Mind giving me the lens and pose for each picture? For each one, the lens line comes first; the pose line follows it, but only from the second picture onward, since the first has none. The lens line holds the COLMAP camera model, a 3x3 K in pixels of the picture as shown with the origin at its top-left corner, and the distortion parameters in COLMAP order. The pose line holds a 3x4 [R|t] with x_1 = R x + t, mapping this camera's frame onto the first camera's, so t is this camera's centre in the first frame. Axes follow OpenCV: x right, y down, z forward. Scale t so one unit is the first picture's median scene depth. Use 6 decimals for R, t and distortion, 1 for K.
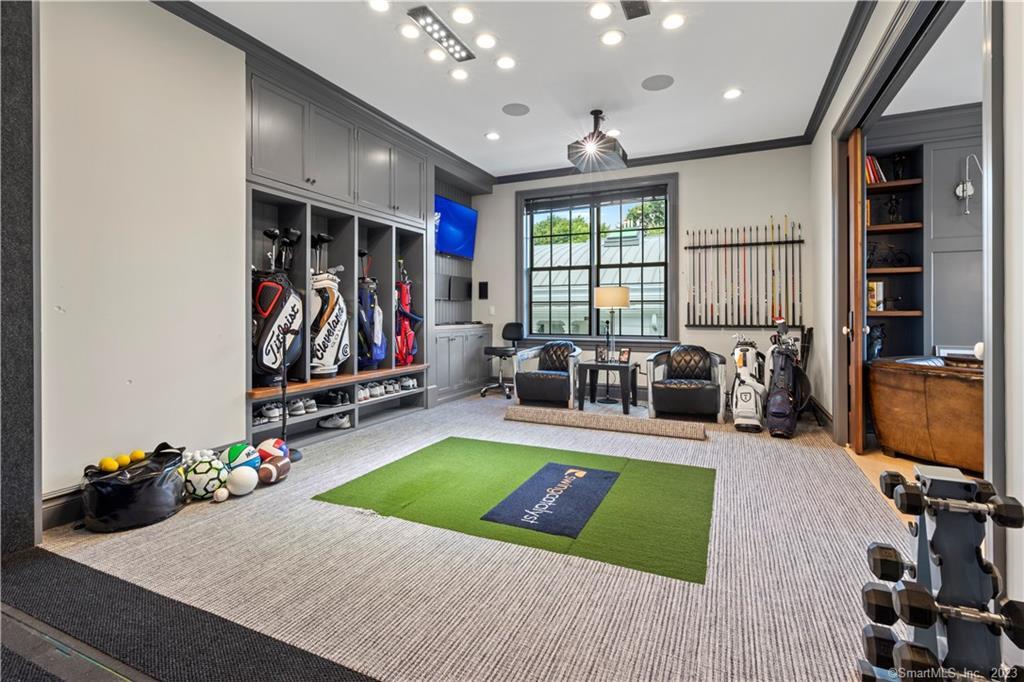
lens RADIAL K [[481.7, 0, 517.7], [0, 481.7, 316.8], [0, 0, 1]] dist [0.002379, 0.000062]
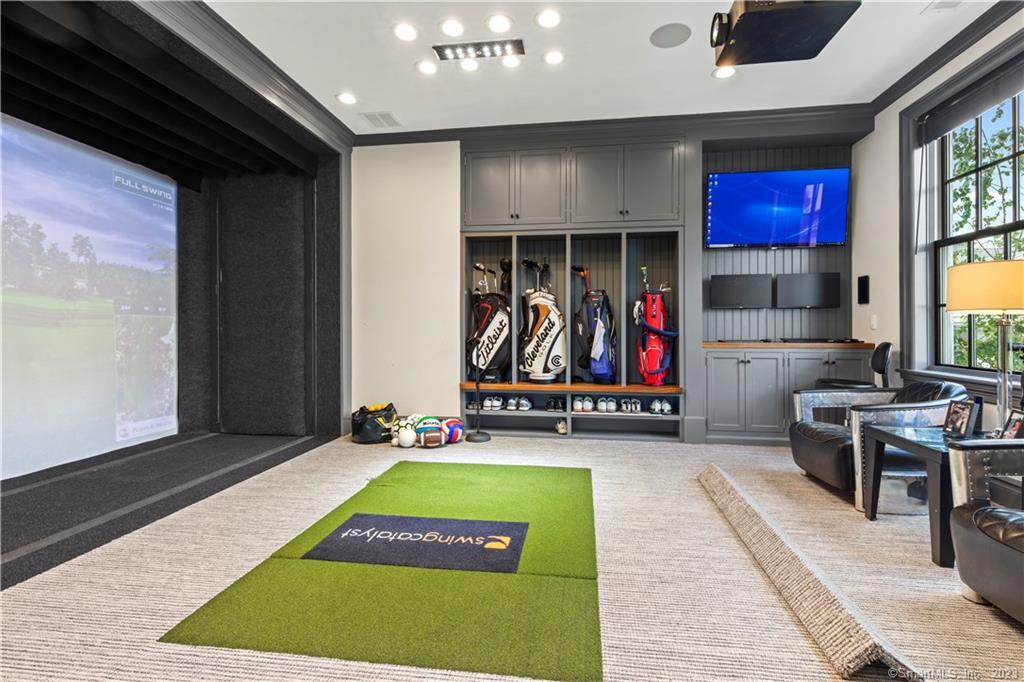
lens RADIAL K [[463.9, 0, 519.1], [0, 463.9, 331.9], [0, 0, 1]] dist [0.004884, 0.000210]
pose [[0.270042, 0.012226, -0.962771, 0.689923], [-0.005505, 0.999923, 0.011154, -0.007933], [0.962833, 0.002288, 0.270088, 0.706710]]
